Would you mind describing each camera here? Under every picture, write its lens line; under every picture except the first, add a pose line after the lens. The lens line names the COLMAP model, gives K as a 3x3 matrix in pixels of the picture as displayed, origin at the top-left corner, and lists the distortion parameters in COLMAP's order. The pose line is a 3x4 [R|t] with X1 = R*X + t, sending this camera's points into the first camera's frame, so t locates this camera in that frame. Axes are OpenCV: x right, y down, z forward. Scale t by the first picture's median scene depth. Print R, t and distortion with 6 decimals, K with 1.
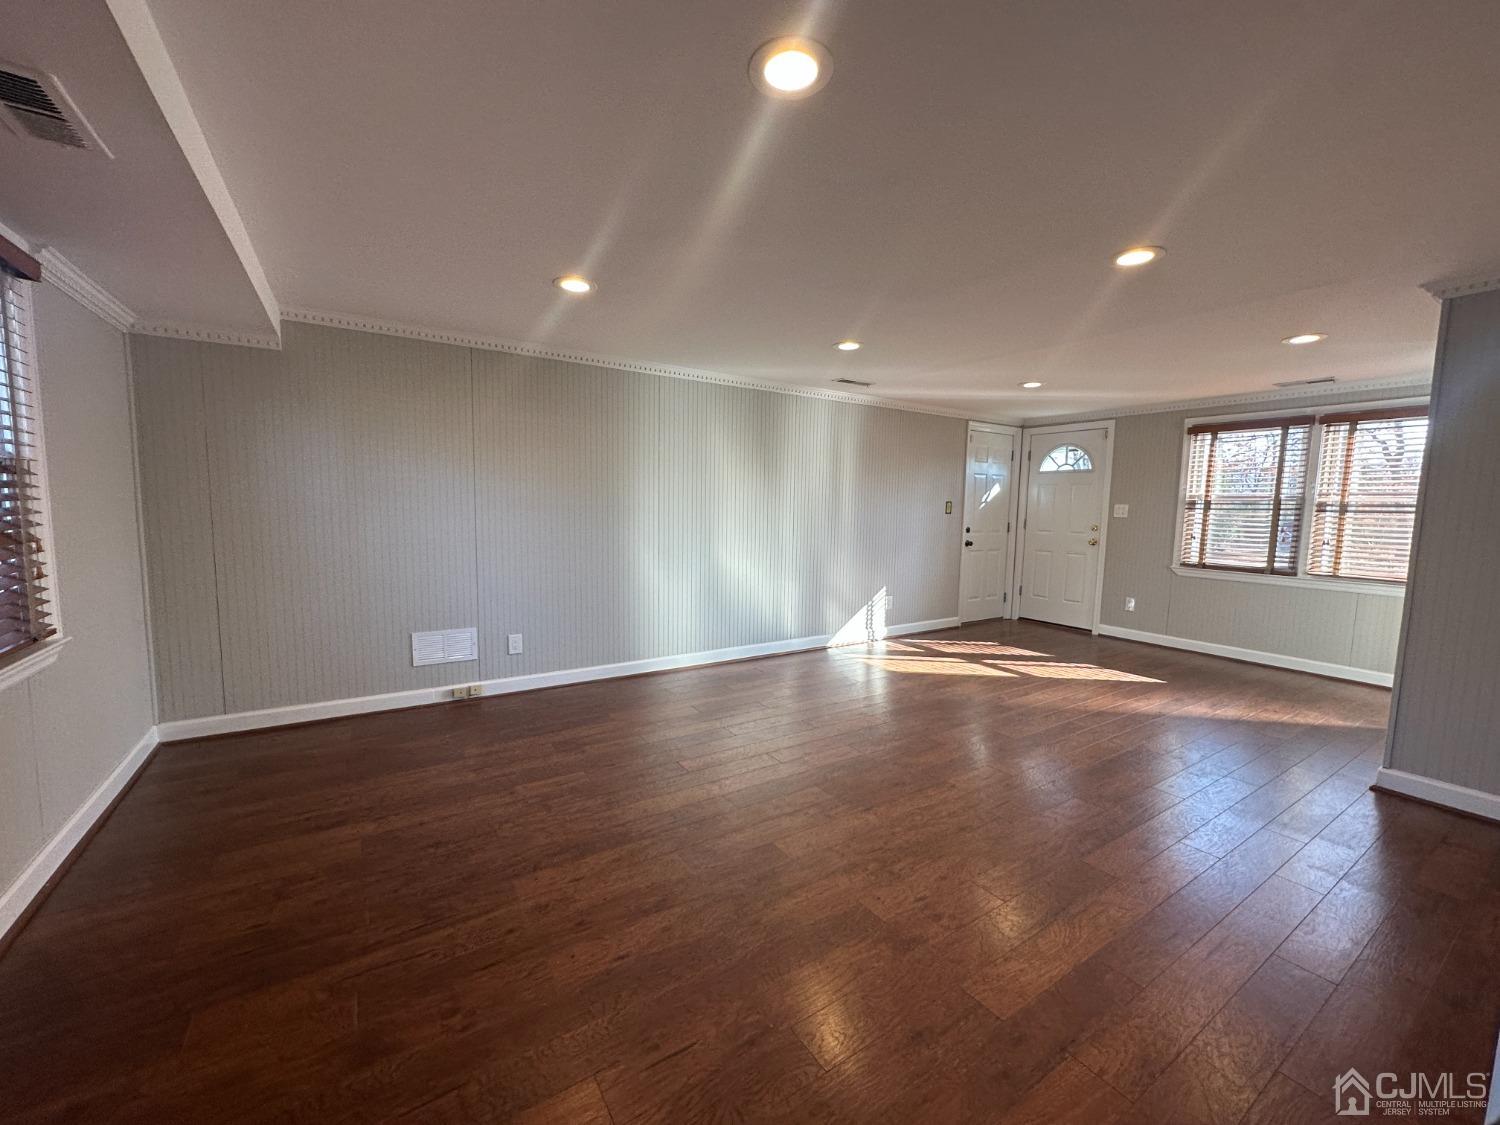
lens RADIAL K [[596.2, 0, 750.0], [0, 596.2, 562.5], [0, 0, 1]] dist [-0.007750, 0.001813]
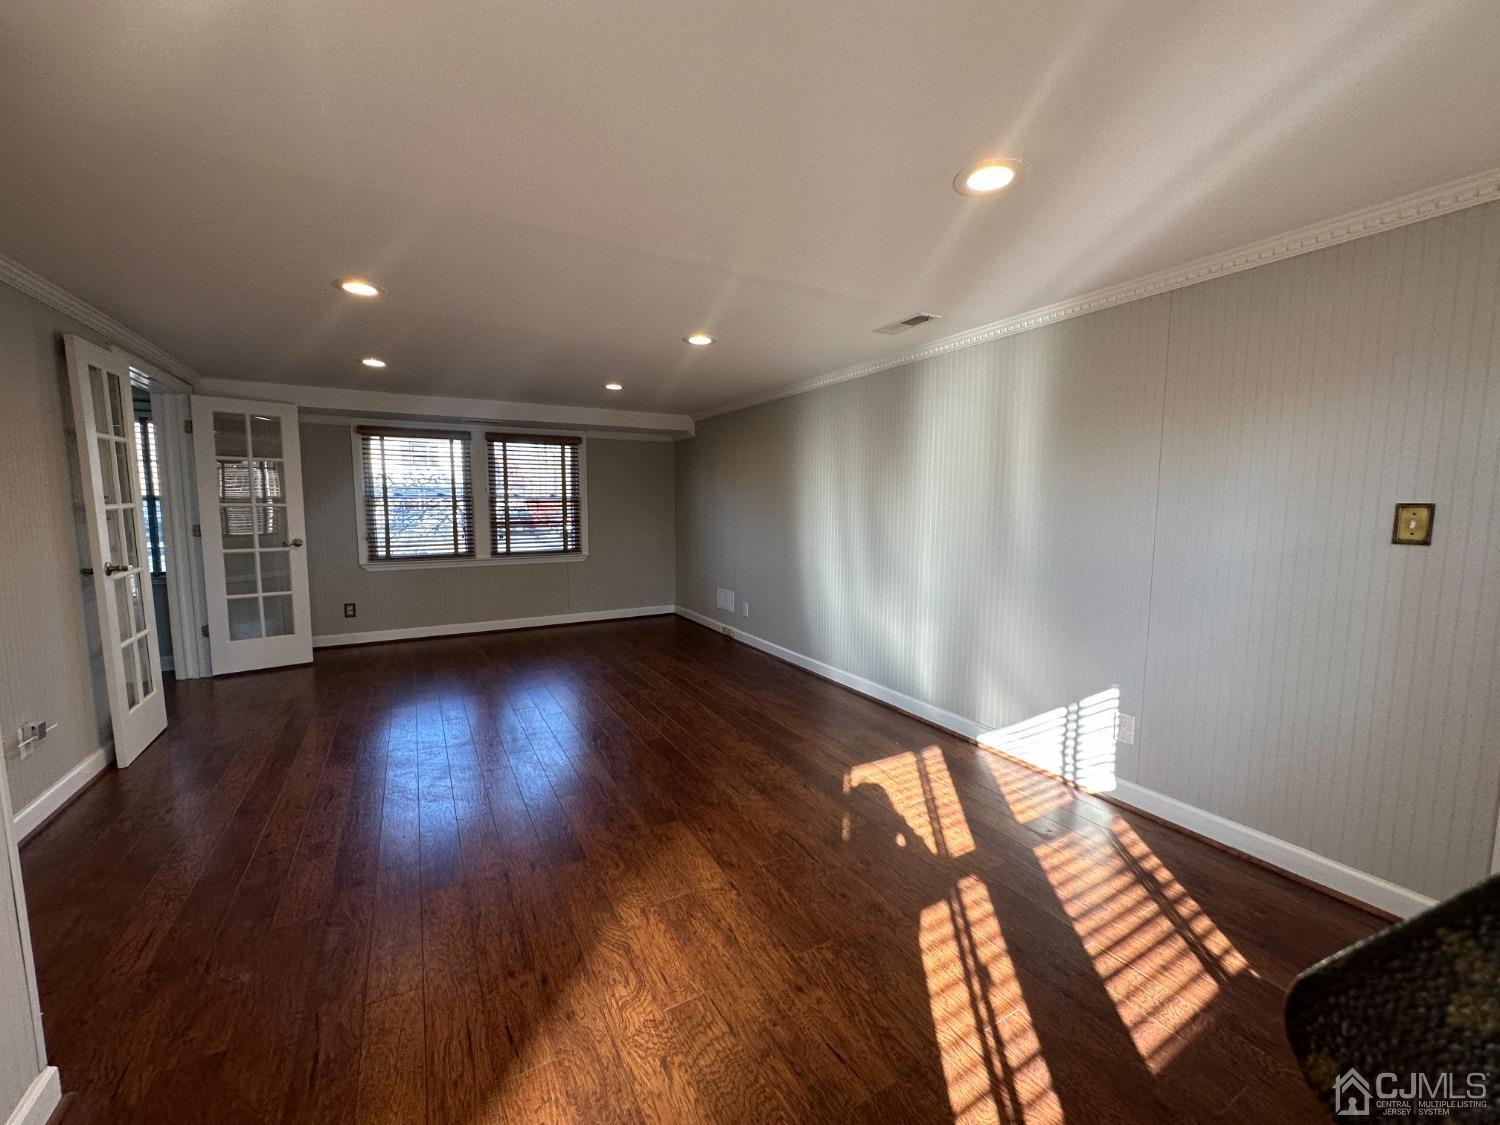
lens RADIAL K [[596.2, 0, 750.0], [0, 596.2, 562.5], [0, 0, 1]] dist [-0.007750, 0.001813]
pose [[-0.044647, 0.082452, -0.995594, 0.765857], [-0.107438, 0.990412, 0.086840, -0.073565], [0.993209, 0.110842, -0.035360, 0.800614]]
